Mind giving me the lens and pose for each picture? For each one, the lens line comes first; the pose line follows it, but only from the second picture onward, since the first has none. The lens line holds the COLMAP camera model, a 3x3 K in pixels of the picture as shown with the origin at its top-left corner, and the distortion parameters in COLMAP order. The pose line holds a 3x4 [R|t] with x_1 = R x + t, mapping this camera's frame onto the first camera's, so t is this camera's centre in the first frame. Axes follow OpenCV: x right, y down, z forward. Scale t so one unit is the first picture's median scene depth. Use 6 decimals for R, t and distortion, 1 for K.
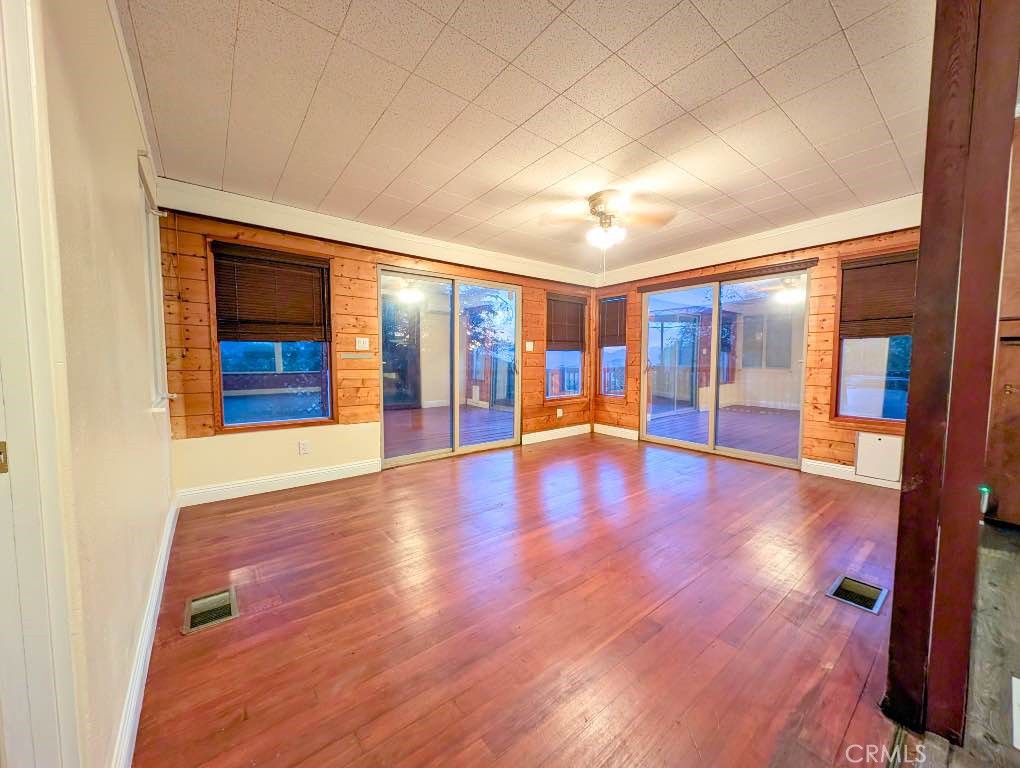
lens RADIAL K [[381.4, 0, 512.7], [0, 381.4, 381.2], [0, 0, 1]] dist [0.007200, -0.003504]
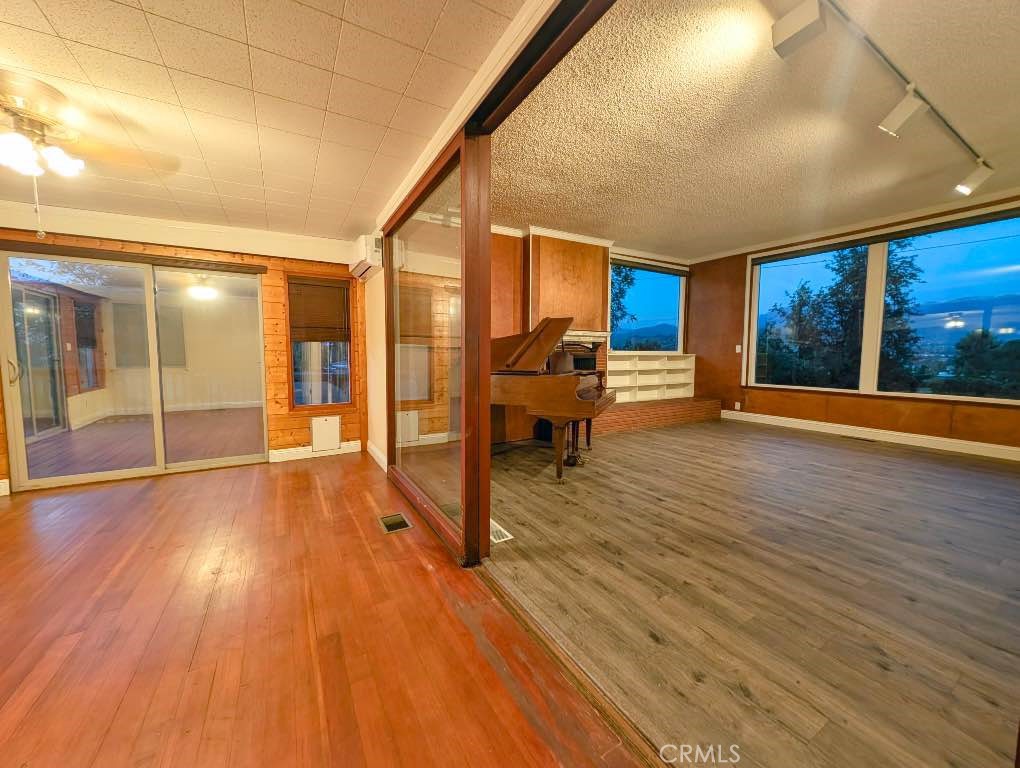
lens RADIAL K [[381.4, 0, 510.8], [0, 381.4, 382.8], [0, 0, 1]] dist [0.007200, -0.003504]
pose [[0.138935, -0.071522, 0.987715, -0.159450], [0.057817, 0.996273, 0.064009, -0.015174], [-0.988612, 0.048214, 0.142552, 0.124838]]
